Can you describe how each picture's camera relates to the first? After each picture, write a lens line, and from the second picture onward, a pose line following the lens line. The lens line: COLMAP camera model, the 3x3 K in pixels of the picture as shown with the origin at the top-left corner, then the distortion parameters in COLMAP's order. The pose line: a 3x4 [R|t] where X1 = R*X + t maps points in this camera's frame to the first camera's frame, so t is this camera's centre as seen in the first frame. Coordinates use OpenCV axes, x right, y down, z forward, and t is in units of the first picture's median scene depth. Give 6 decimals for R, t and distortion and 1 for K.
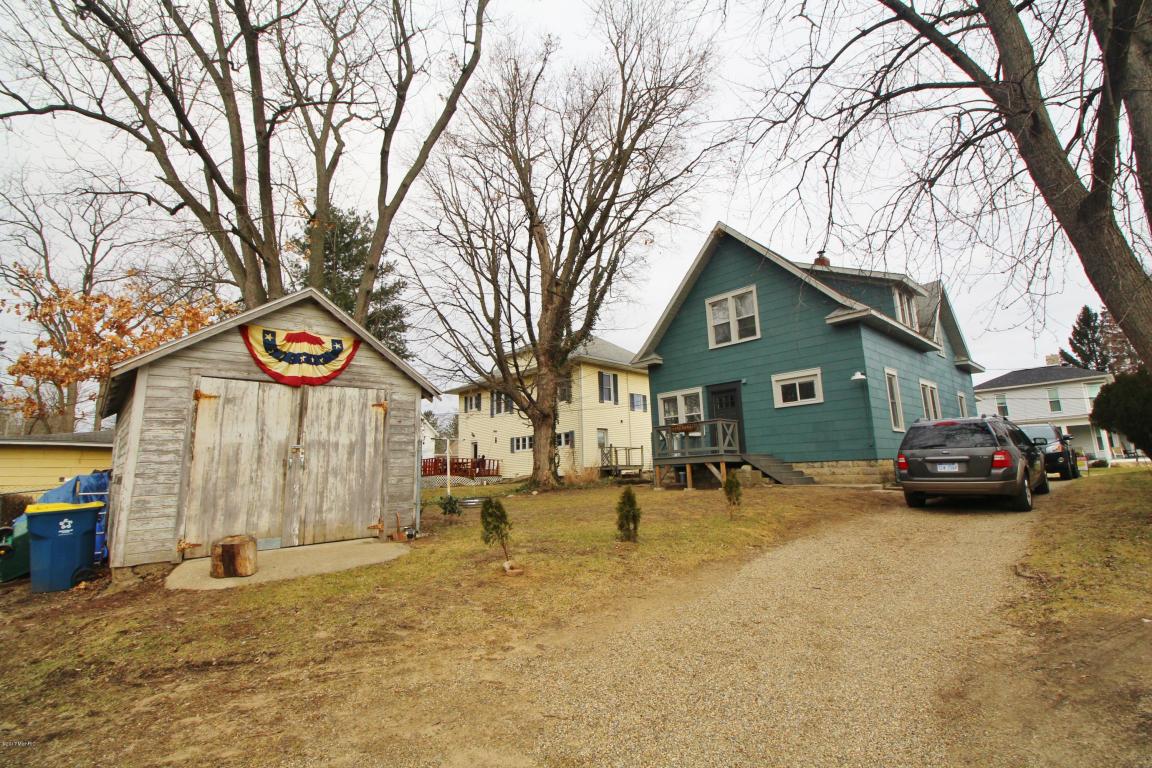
lens RADIAL K [[536.3, 0, 573.6], [0, 536.3, 374.6], [0, 0, 1]] dist [-0.001189, -0.012207]
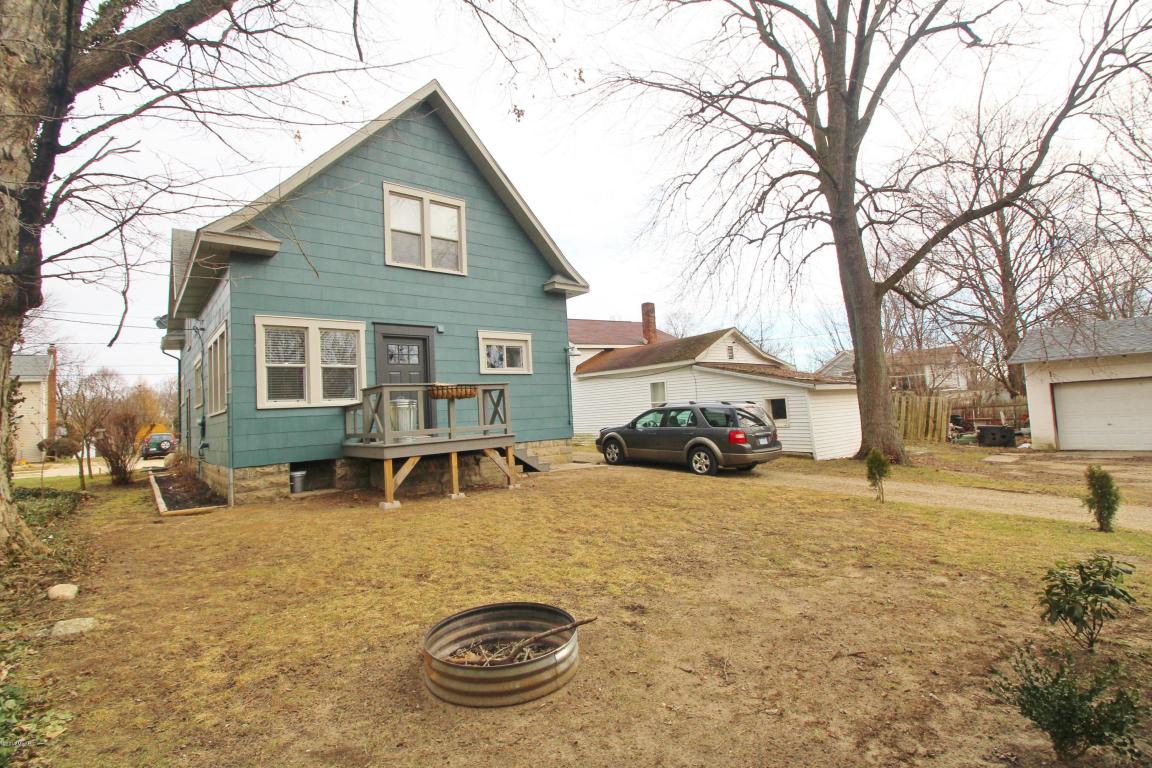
lens RADIAL K [[536.3, 0, 573.6], [0, 536.3, 374.6], [0, 0, 1]] dist [-0.001189, -0.012207]
pose [[0.039843, 0.098679, 0.994321, -0.377980], [-0.133472, 0.986719, -0.092576, 0.118989], [-0.990251, -0.129025, 0.052485, 0.849562]]
